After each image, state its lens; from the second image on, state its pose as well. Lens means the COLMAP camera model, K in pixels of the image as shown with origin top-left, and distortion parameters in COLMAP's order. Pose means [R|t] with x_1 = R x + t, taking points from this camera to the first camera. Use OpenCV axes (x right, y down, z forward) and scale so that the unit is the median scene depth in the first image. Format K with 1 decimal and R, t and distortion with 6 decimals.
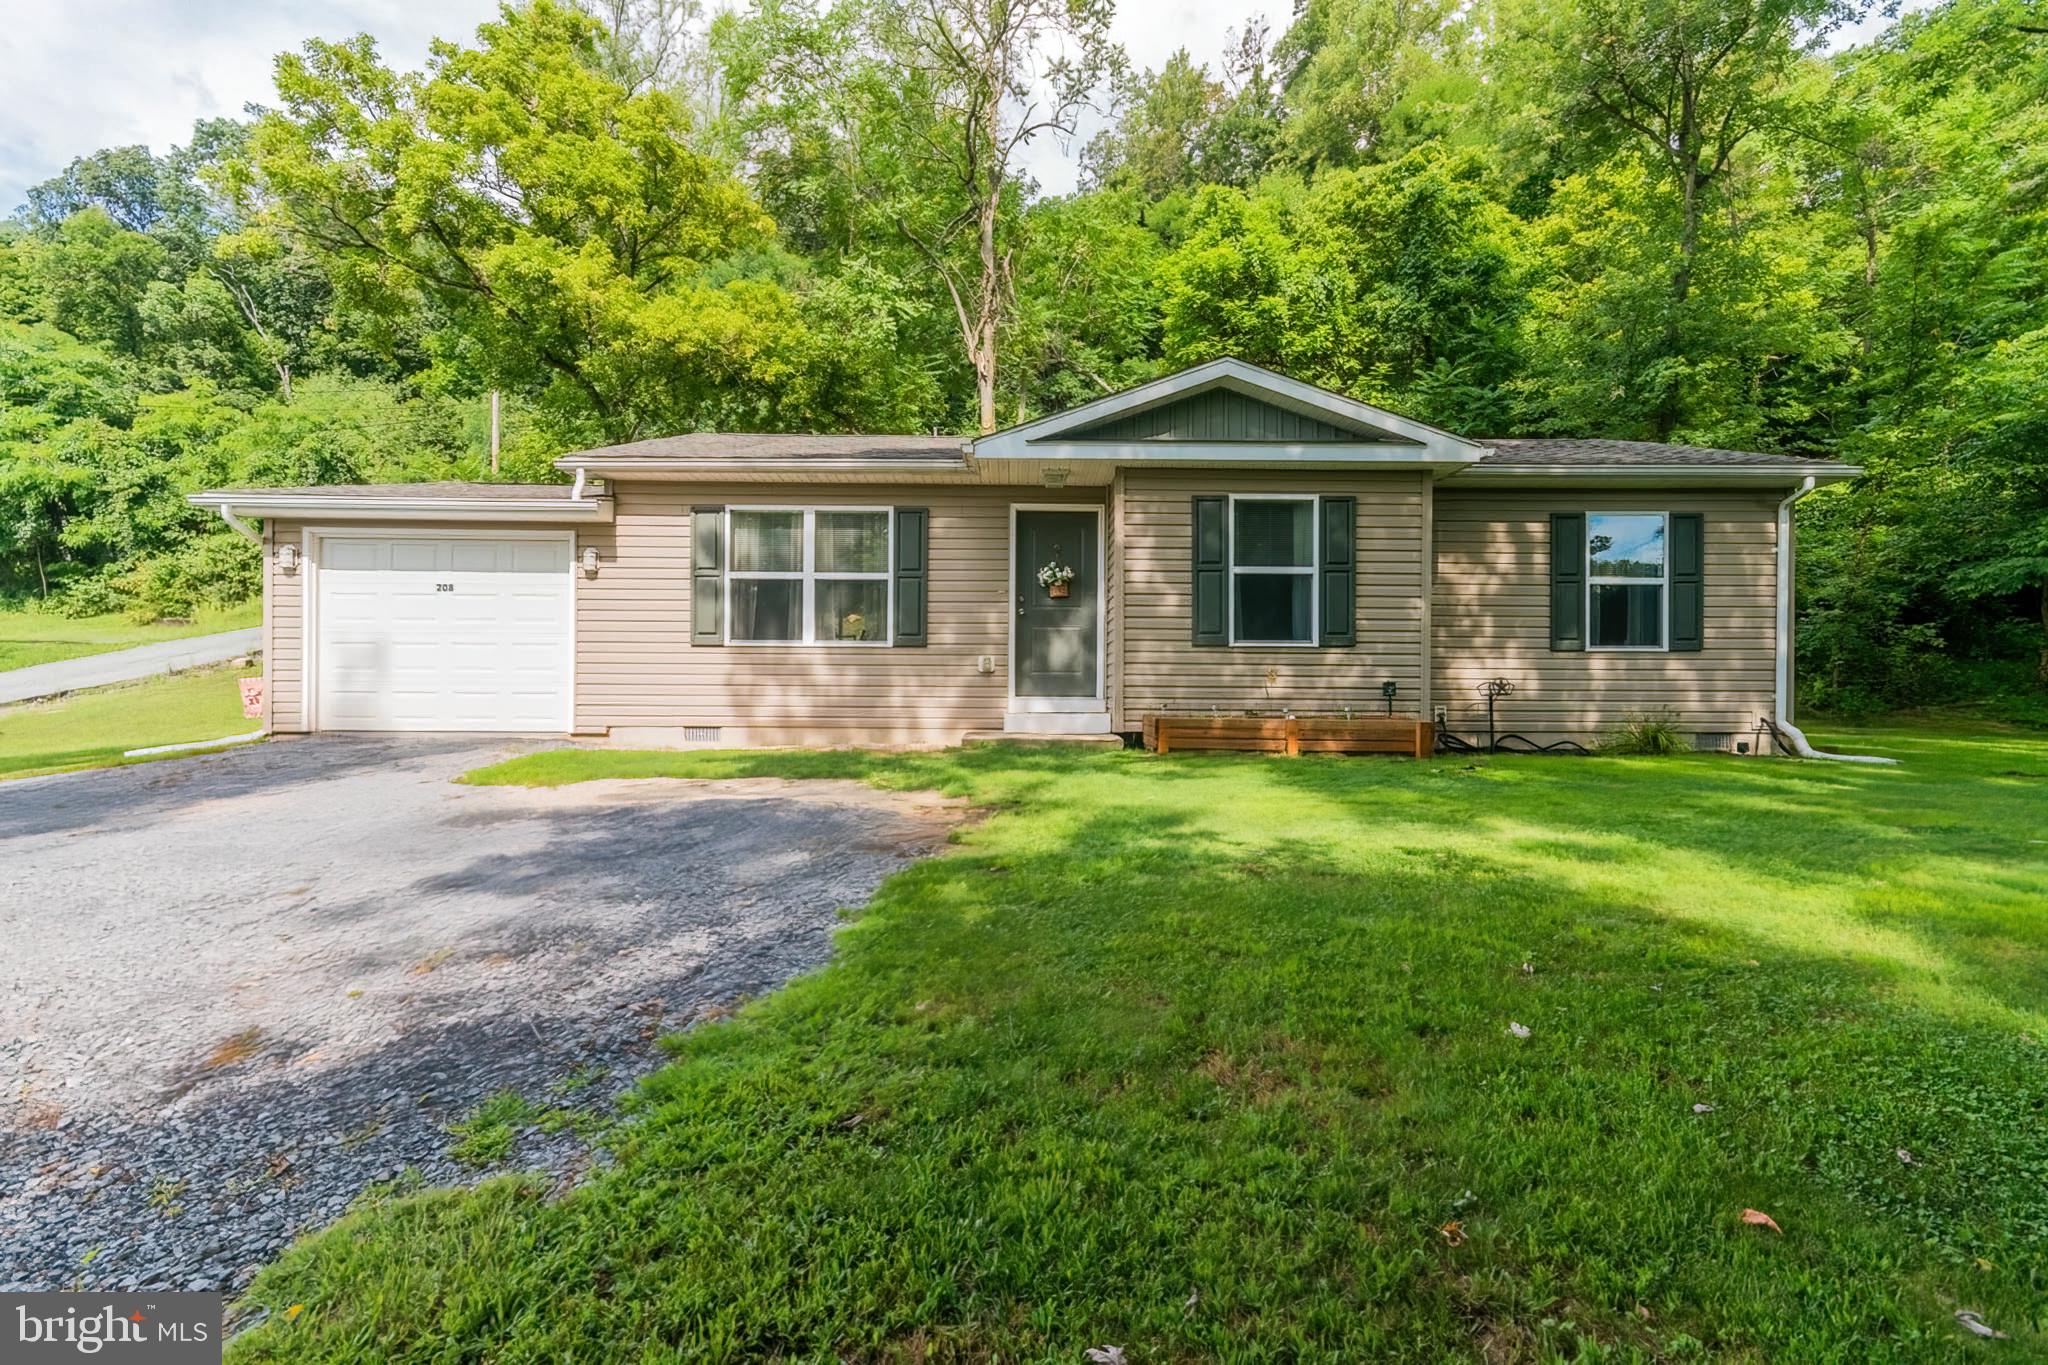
lens RADIAL K [[902.3, 0, 1017.7], [0, 902.3, 681.3], [0, 0, 1]] dist [-0.000451, -0.000328]
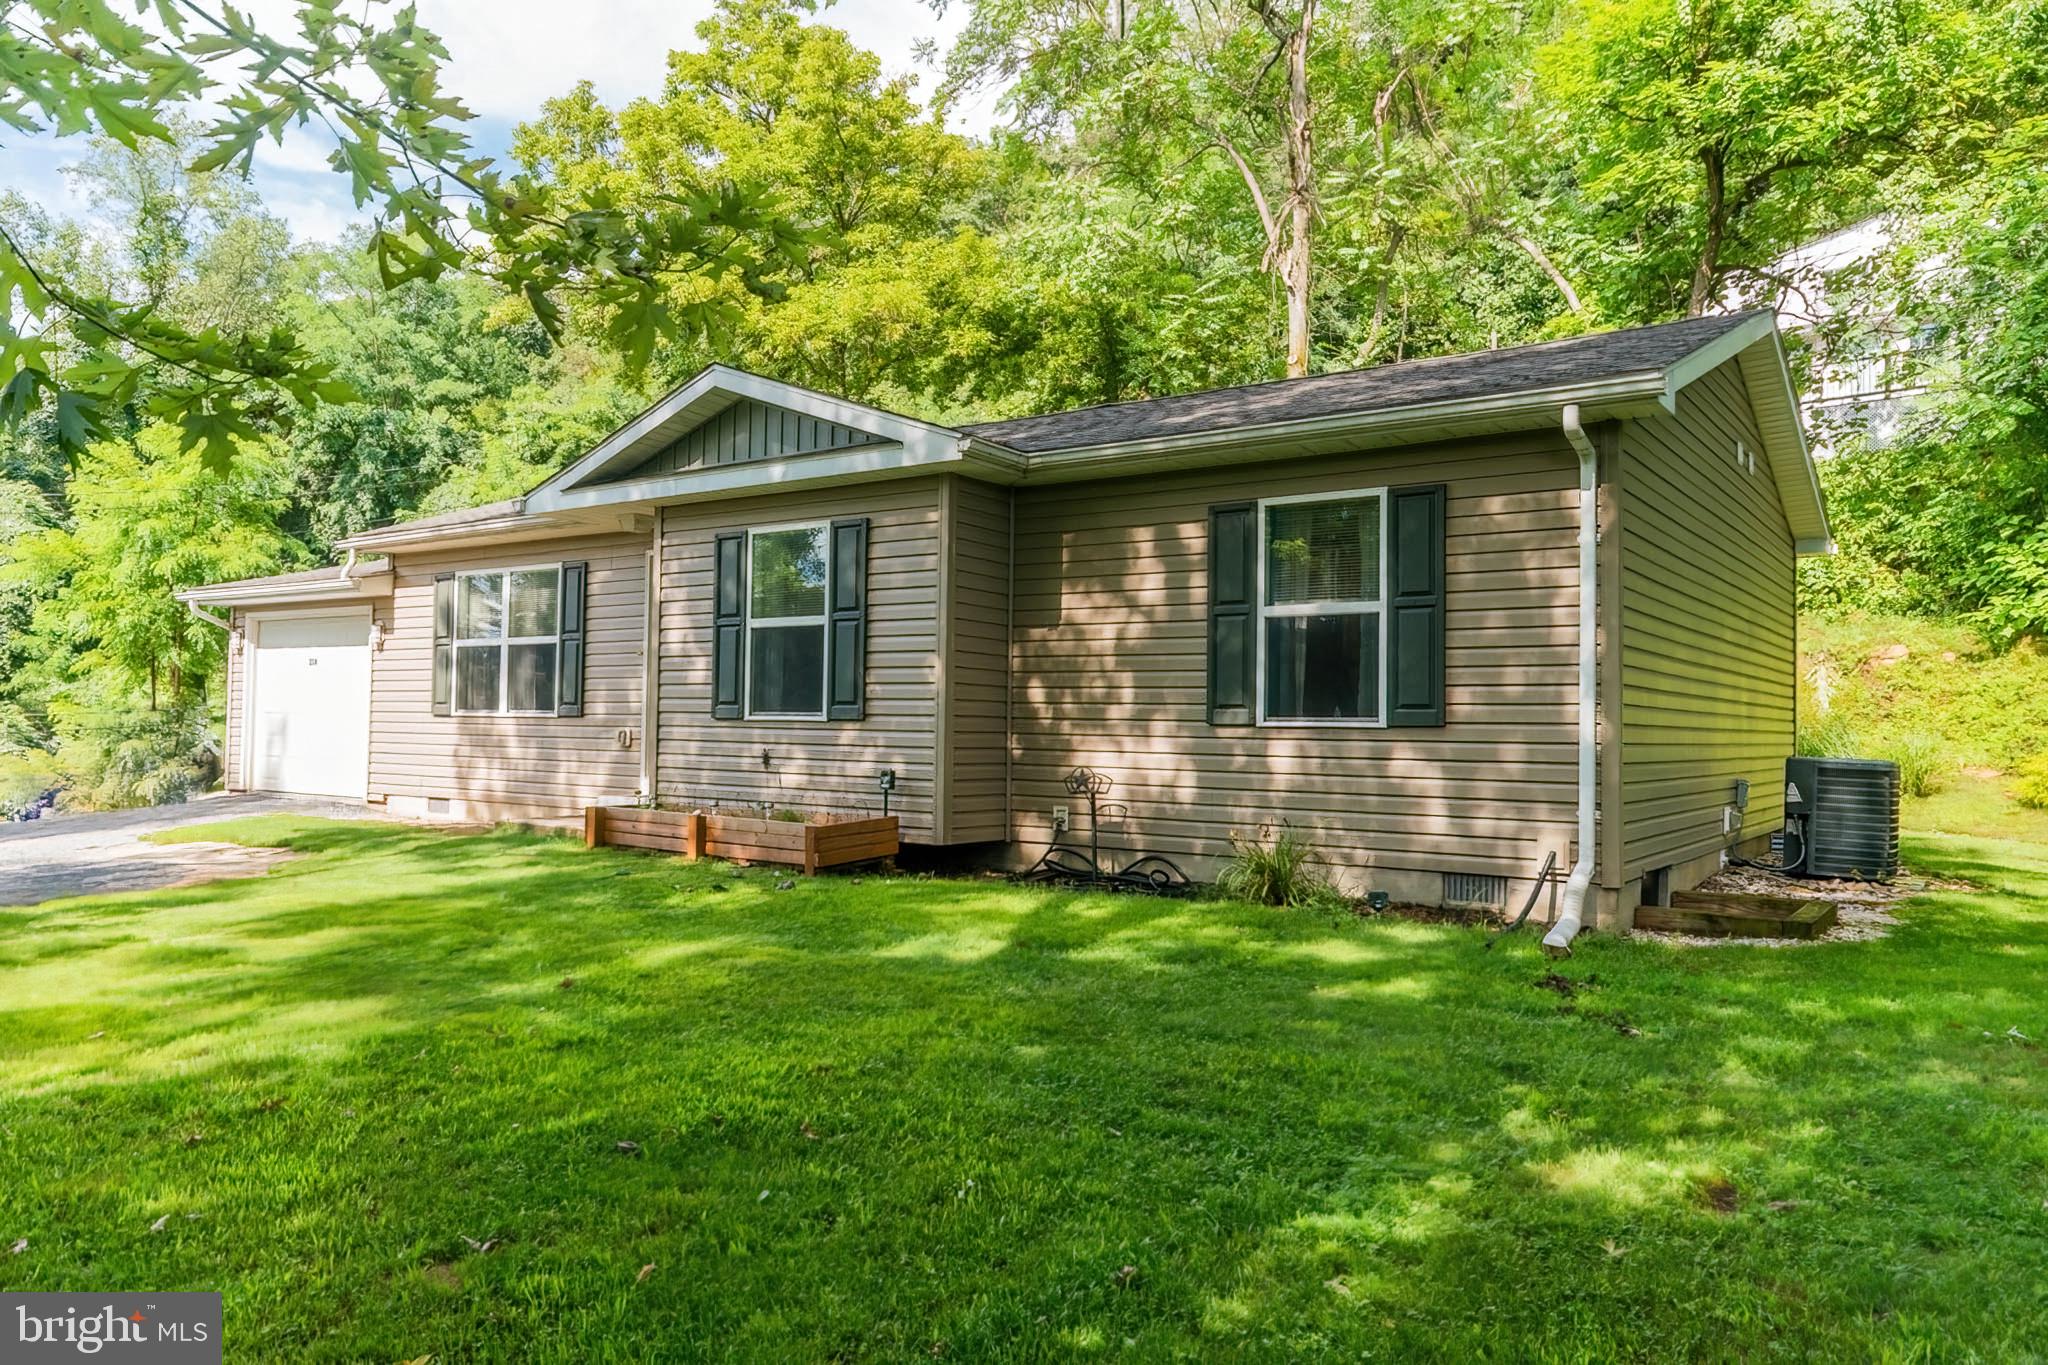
lens RADIAL K [[1409.9, 0, 1024.0], [0, 1409.9, 682.5], [0, 0, 1]] dist [-0.004092, -0.001207]
pose [[0.806745, -0.012503, -0.590767, 1.074169], [-0.008091, 0.999449, -0.032201, -0.031316], [0.590844, 0.030758, 0.806199, 0.135246]]
